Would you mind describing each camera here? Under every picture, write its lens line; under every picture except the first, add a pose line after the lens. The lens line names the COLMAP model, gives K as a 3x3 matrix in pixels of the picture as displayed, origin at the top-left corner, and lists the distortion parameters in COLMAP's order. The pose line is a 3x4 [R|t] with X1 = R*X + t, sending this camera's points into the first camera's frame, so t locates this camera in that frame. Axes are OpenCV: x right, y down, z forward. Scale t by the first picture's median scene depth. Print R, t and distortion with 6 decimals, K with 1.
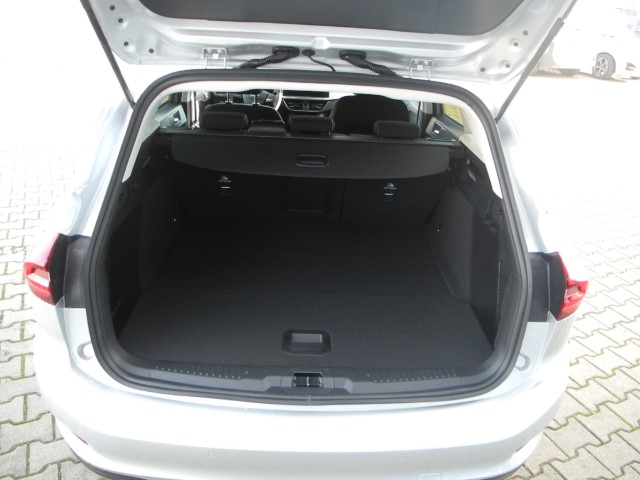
lens RADIAL K [[525.7, 0, 320.6], [0, 525.7, 241.0], [0, 0, 1]] dist [-0.075551, 0.059228]
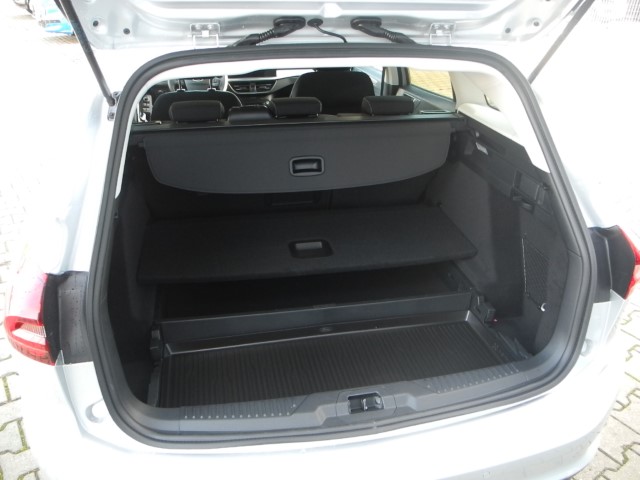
lens RADIAL K [[525.7, 0, 318.9], [0, 525.7, 240.5], [0, 0, 1]] dist [-0.075551, 0.059228]
pose [[0.984500, -0.114891, 0.132516, -0.175312], [0.109691, 0.992904, 0.045920, -0.048097], [-0.136851, -0.030673, 0.990117, 0.153083]]
